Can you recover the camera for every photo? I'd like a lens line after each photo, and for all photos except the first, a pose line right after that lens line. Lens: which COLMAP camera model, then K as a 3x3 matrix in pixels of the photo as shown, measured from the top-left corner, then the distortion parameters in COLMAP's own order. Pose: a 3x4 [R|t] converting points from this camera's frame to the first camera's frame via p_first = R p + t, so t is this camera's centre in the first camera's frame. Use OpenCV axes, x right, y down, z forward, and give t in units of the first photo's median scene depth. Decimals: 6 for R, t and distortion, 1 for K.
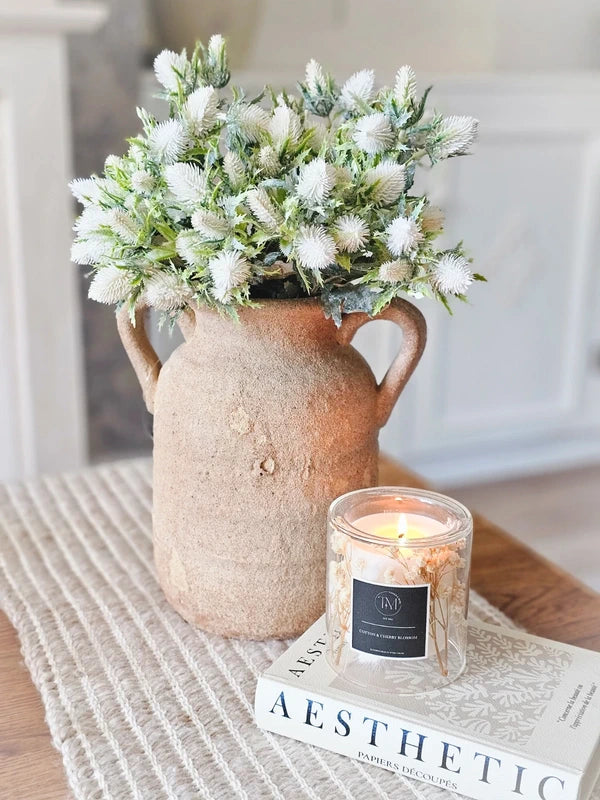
lens RADIAL K [[1104.9, 0, 306.7], [0, 1104.9, 426.3], [0, 0, 1]] dist [0.224981, -0.413190]
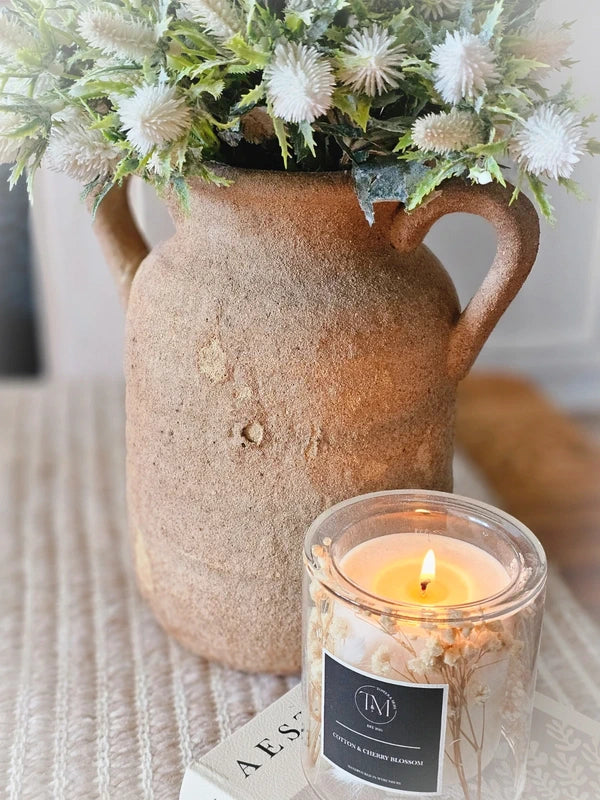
lens RADIAL K [[1110.4, 0, 296.2], [0, 1110.4, 413.7], [0, 0, 1]] dist [0.203510, -0.621446]
pose [[0.971211, 0.095646, -0.218177, 0.130973], [-0.071390, 0.990623, 0.116486, -0.053721], [0.227272, -0.097557, 0.968932, 0.378156]]
